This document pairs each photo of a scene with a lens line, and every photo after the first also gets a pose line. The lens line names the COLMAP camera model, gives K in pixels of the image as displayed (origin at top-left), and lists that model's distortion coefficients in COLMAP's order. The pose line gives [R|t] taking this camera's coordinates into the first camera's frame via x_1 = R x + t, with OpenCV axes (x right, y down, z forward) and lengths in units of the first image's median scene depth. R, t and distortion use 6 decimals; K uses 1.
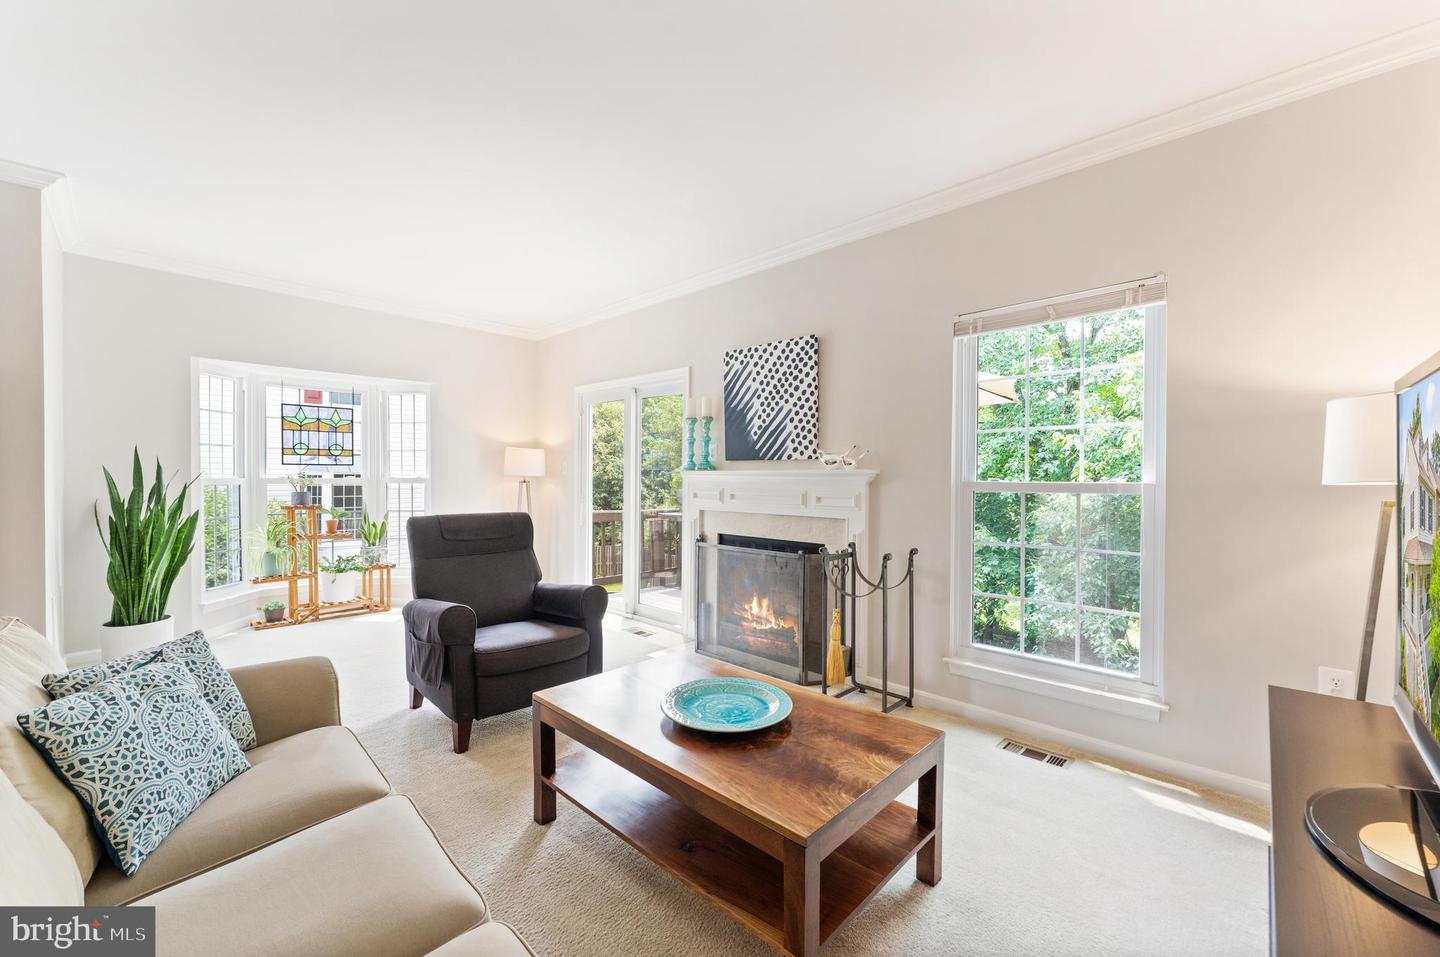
lens RADIAL K [[593.9, 0, 705.9], [0, 593.9, 477.1], [0, 0, 1]] dist [-0.000364, 0.000039]
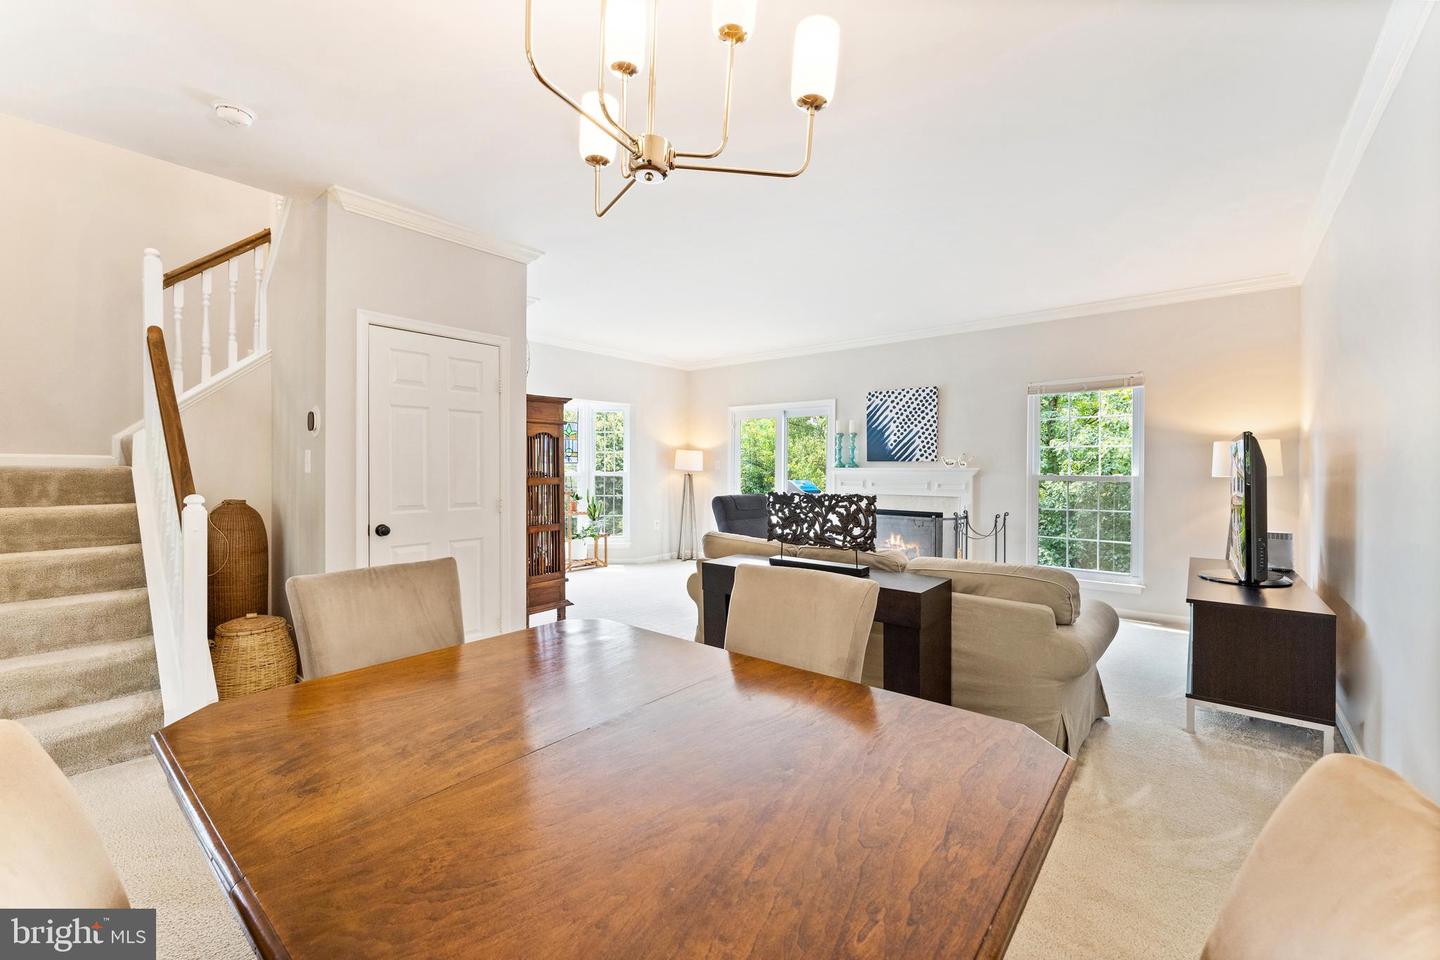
lens RADIAL K [[586.7, 0, 712.2], [0, 586.7, 473.0], [0, 0, 1]] dist [0.006347, -0.000566]
pose [[0.996888, 0.000375, 0.078830, -0.538585], [-0.000988, 0.999970, 0.007732, -0.009006], [-0.078825, -0.007786, 0.996858, -0.555585]]
